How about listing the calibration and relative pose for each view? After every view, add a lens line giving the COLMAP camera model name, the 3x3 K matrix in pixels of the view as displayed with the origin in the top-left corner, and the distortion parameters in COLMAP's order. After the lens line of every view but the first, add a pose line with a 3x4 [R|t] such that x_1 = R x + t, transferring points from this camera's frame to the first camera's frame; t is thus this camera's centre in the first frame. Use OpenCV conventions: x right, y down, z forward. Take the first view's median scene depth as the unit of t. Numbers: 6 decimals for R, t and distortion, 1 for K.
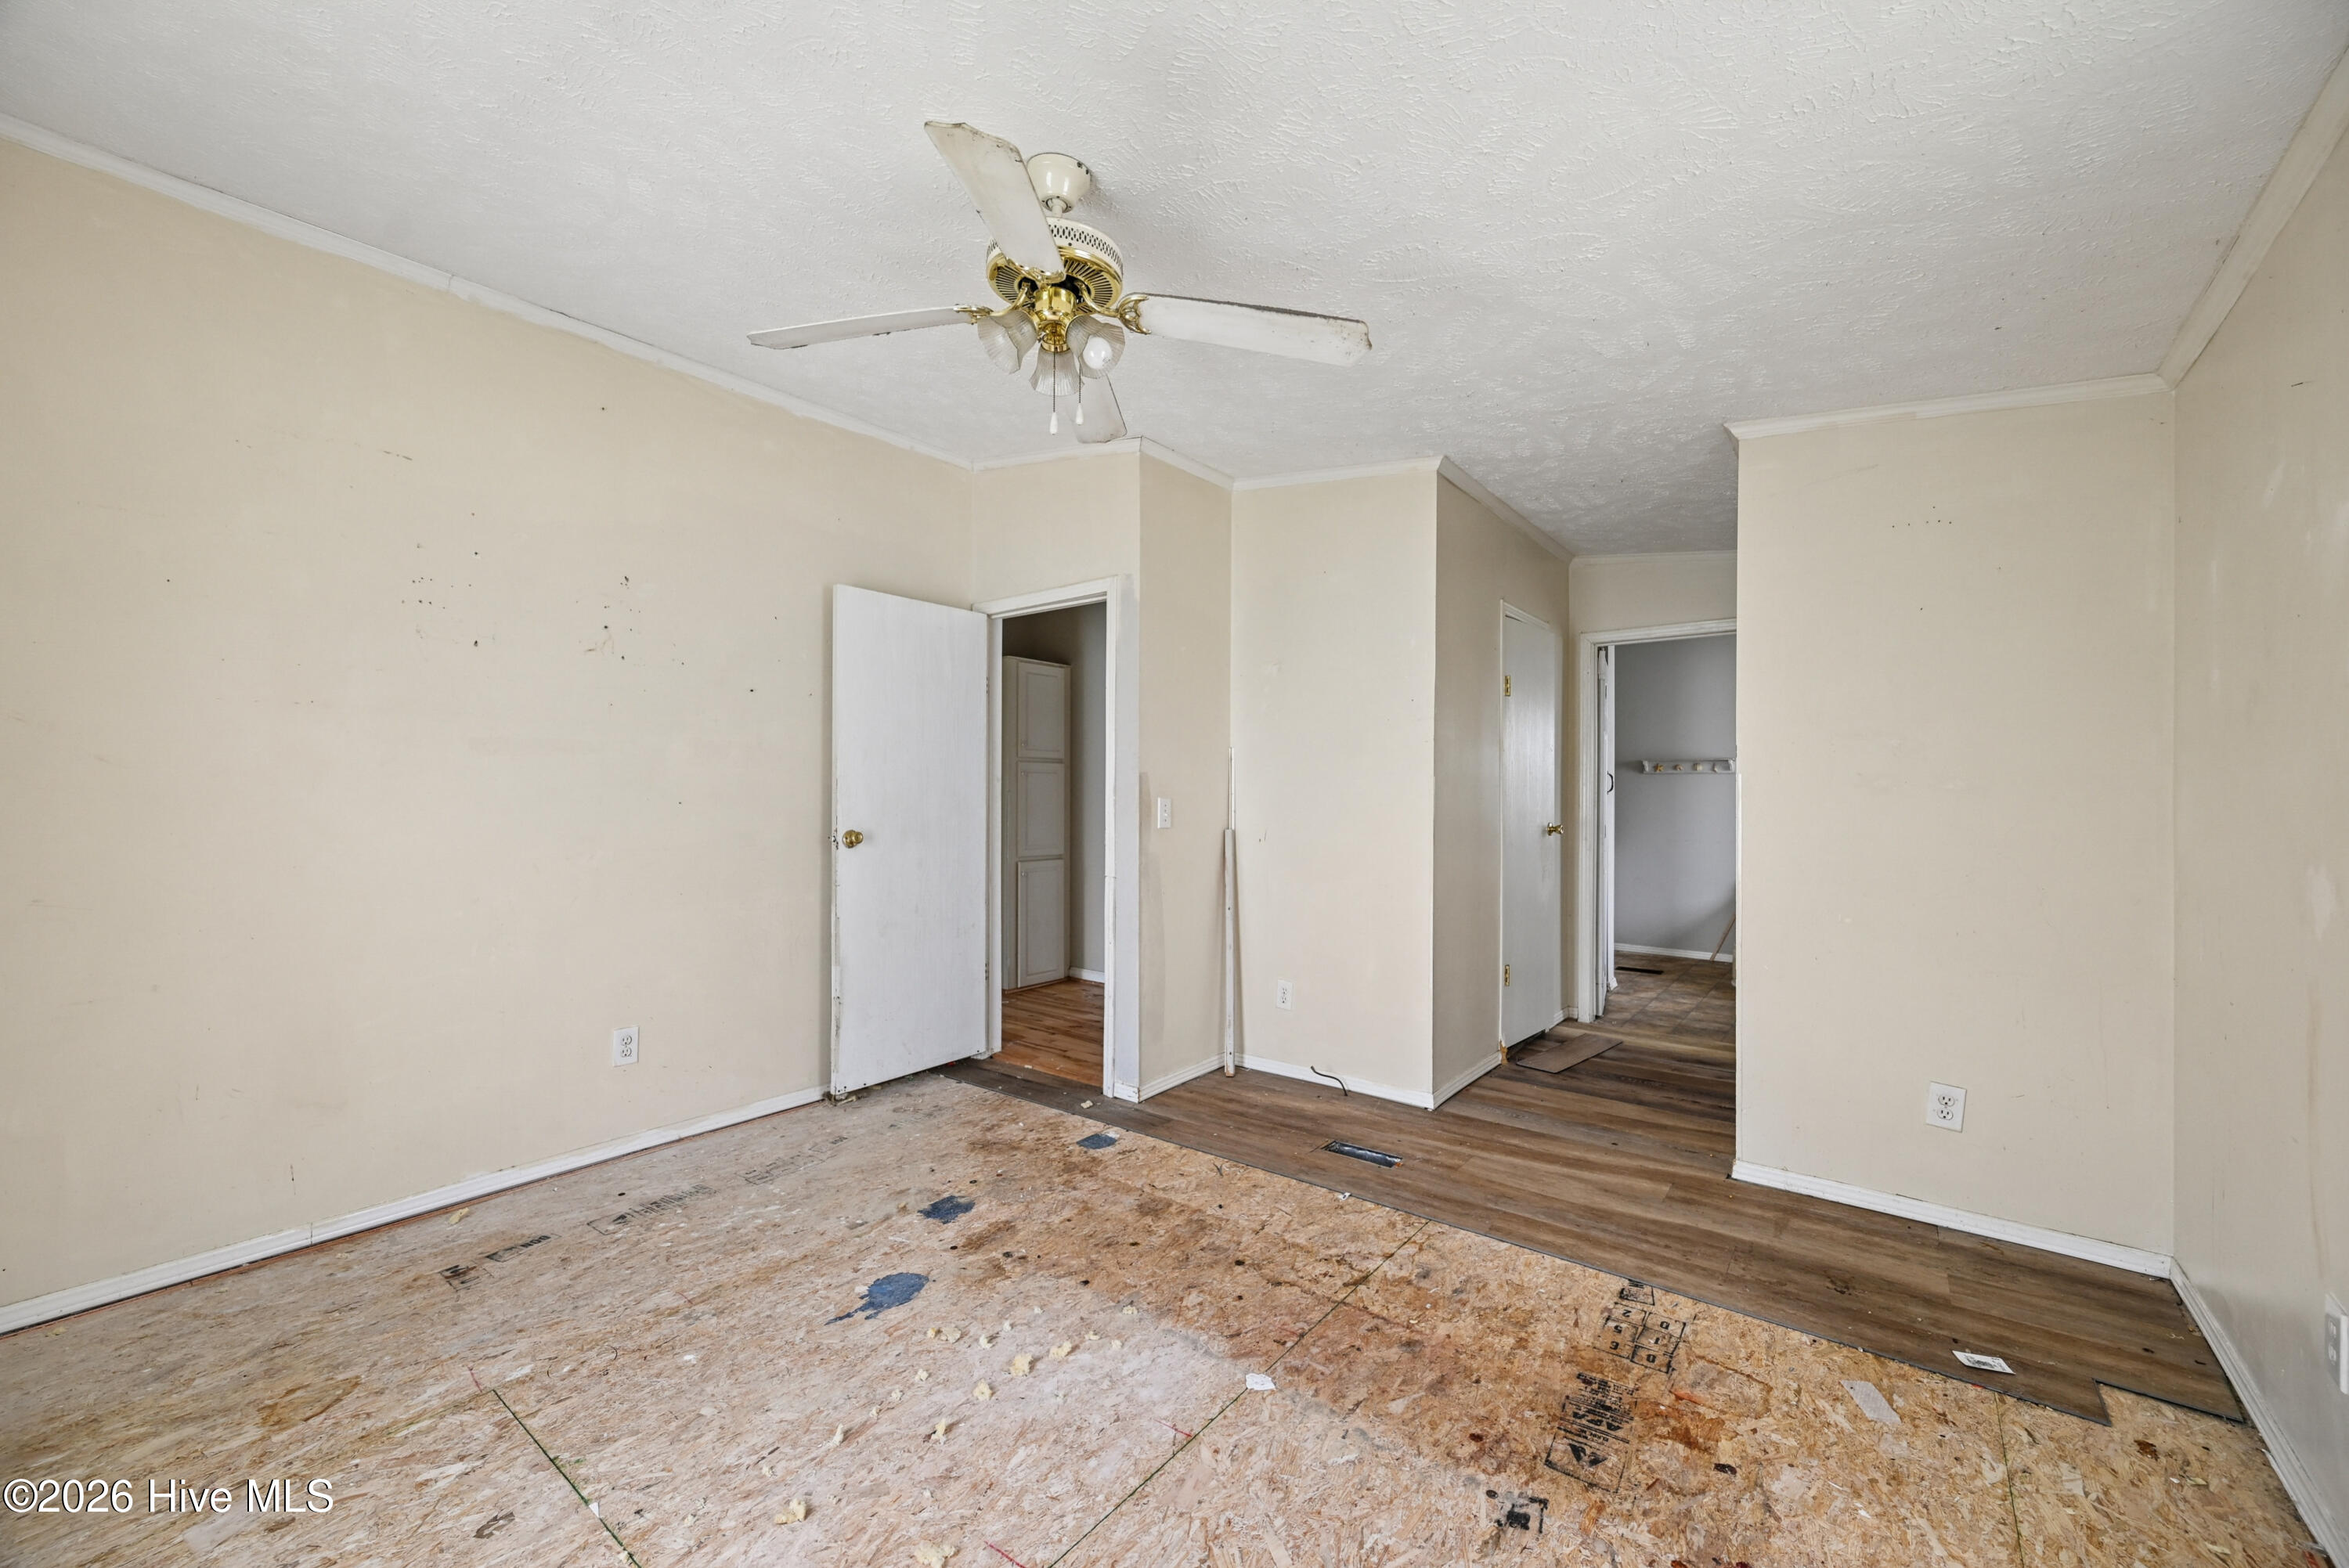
lens RADIAL K [[935.0, 0, 1178.2], [0, 935.0, 760.5], [0, 0, 1]] dist [-0.001184, -0.000082]
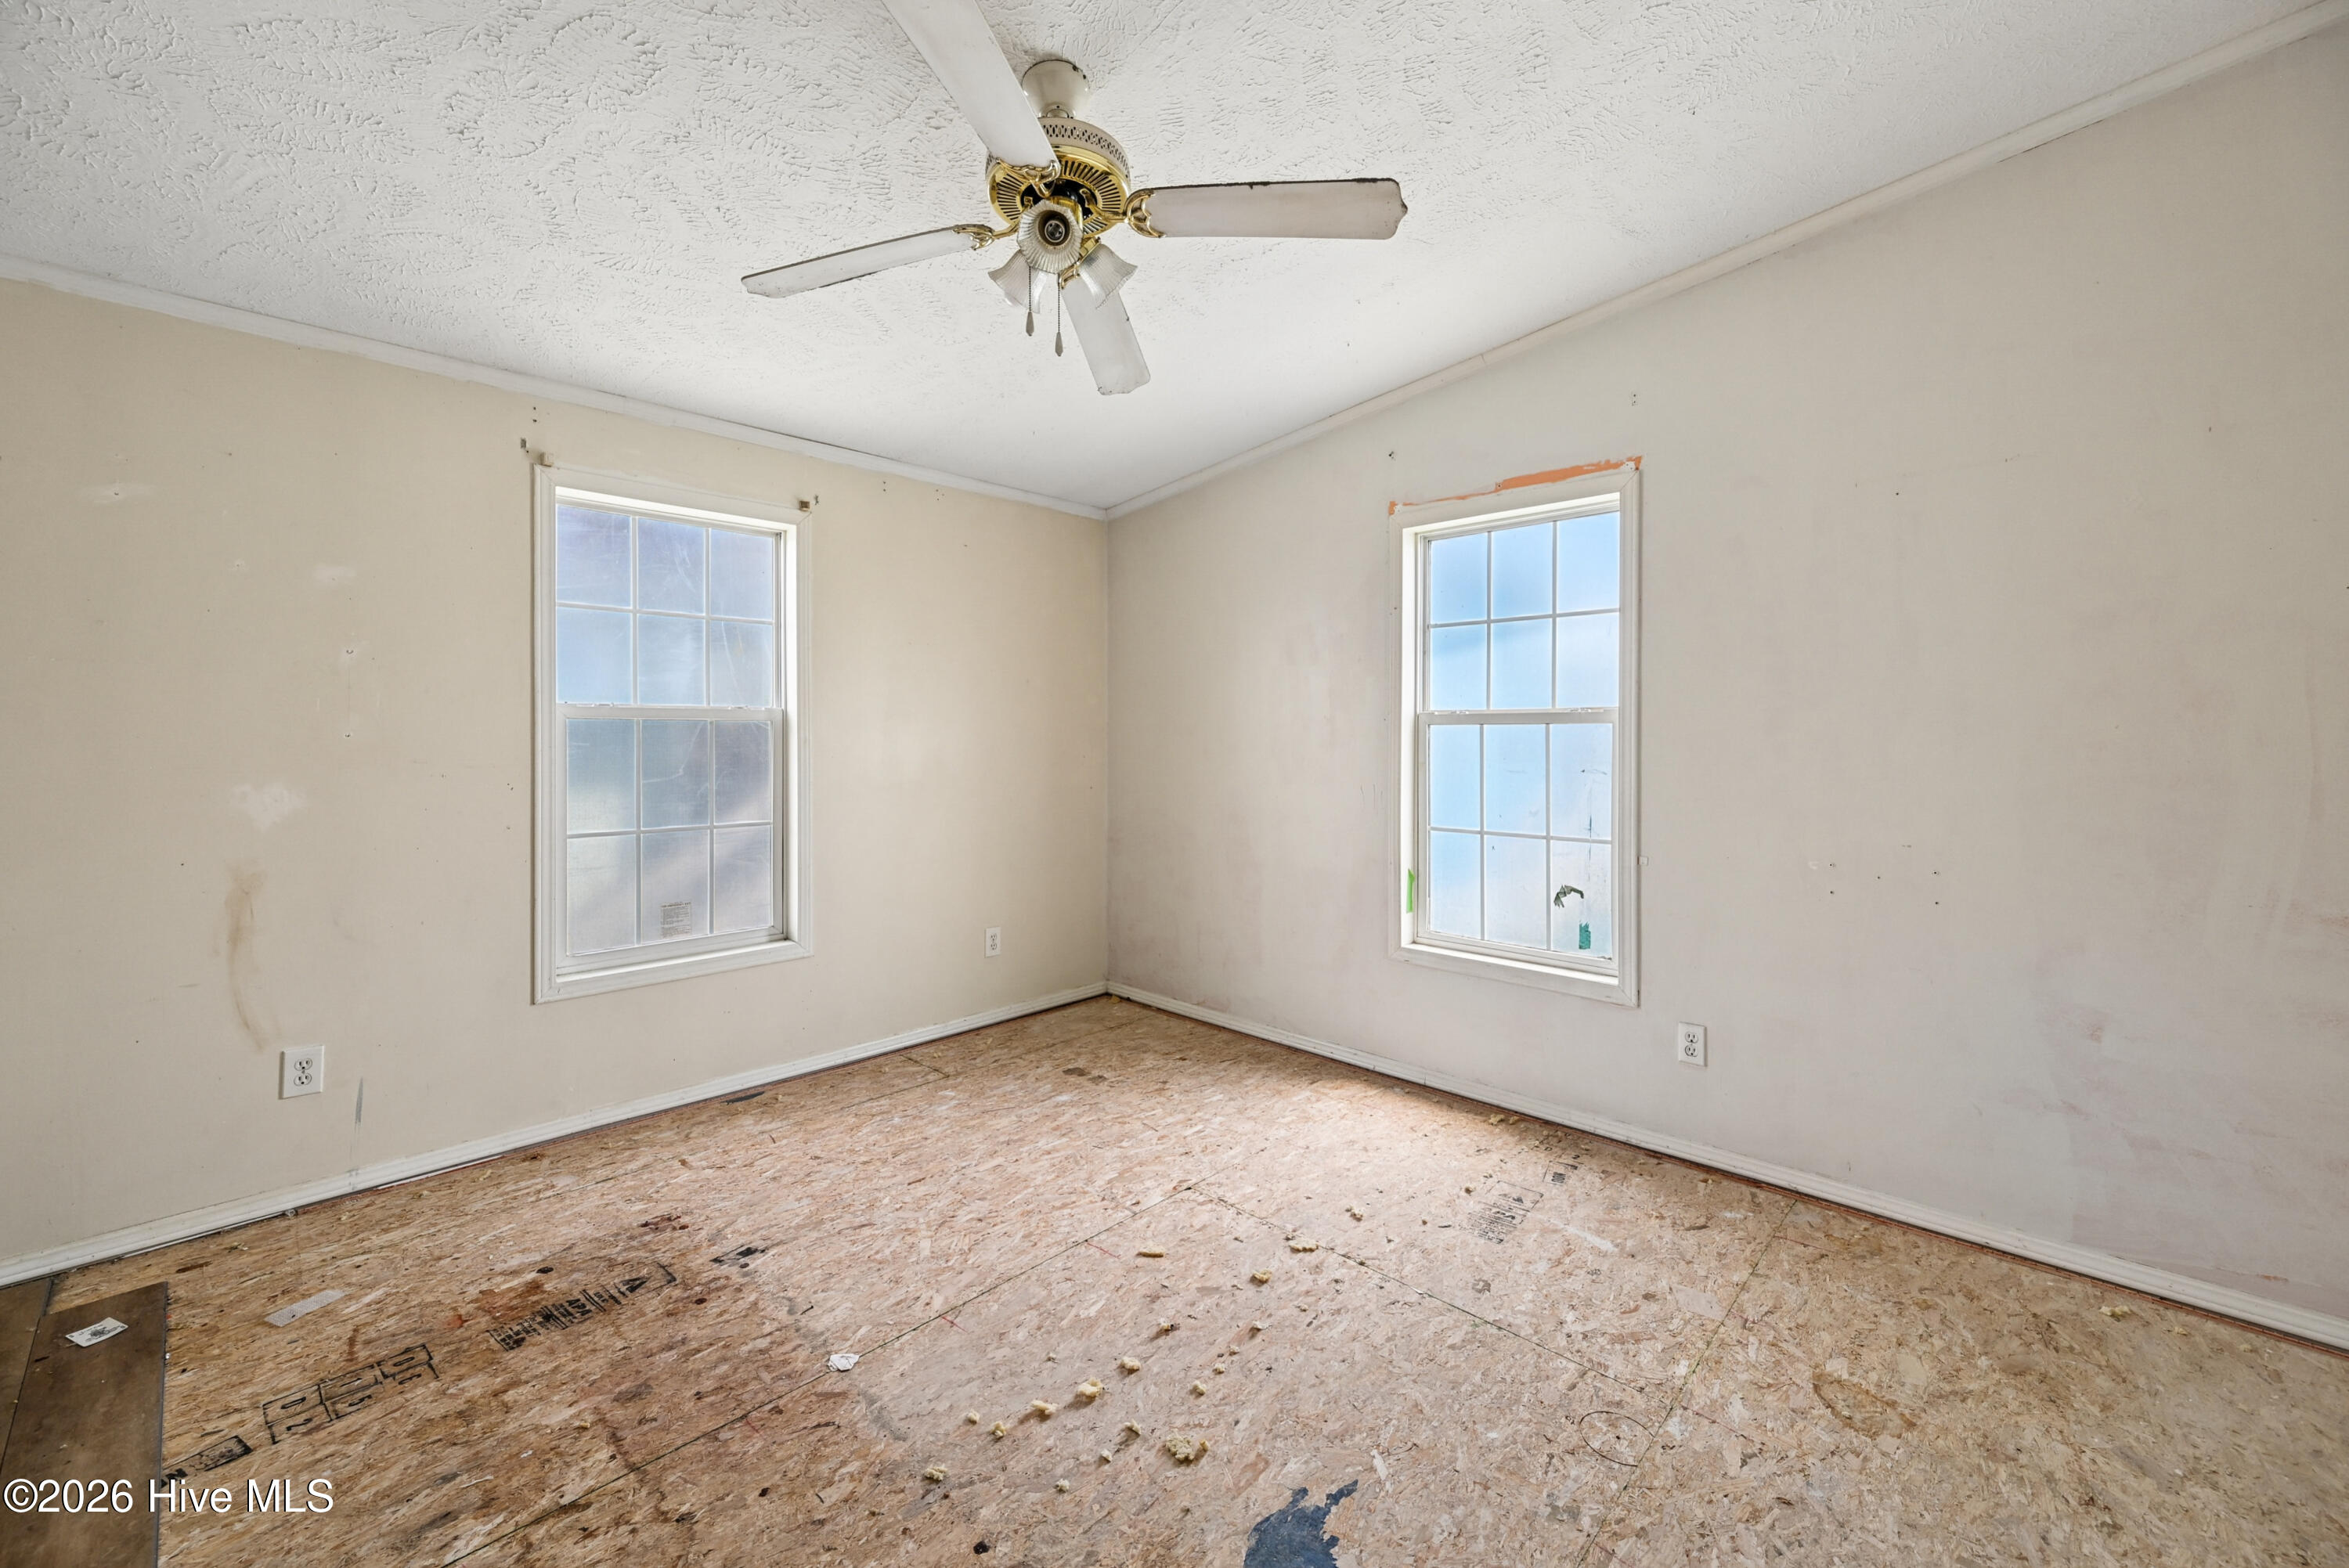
lens RADIAL K [[935.0, 0, 1178.2], [0, 935.0, 760.5], [0, 0, 1]] dist [-0.001184, -0.000082]
pose [[-0.995476, -0.006559, 0.094782, -0.345767], [-0.007774, 0.999892, -0.012459, 0.067580], [-0.094690, -0.013140, -0.995420, 1.965990]]
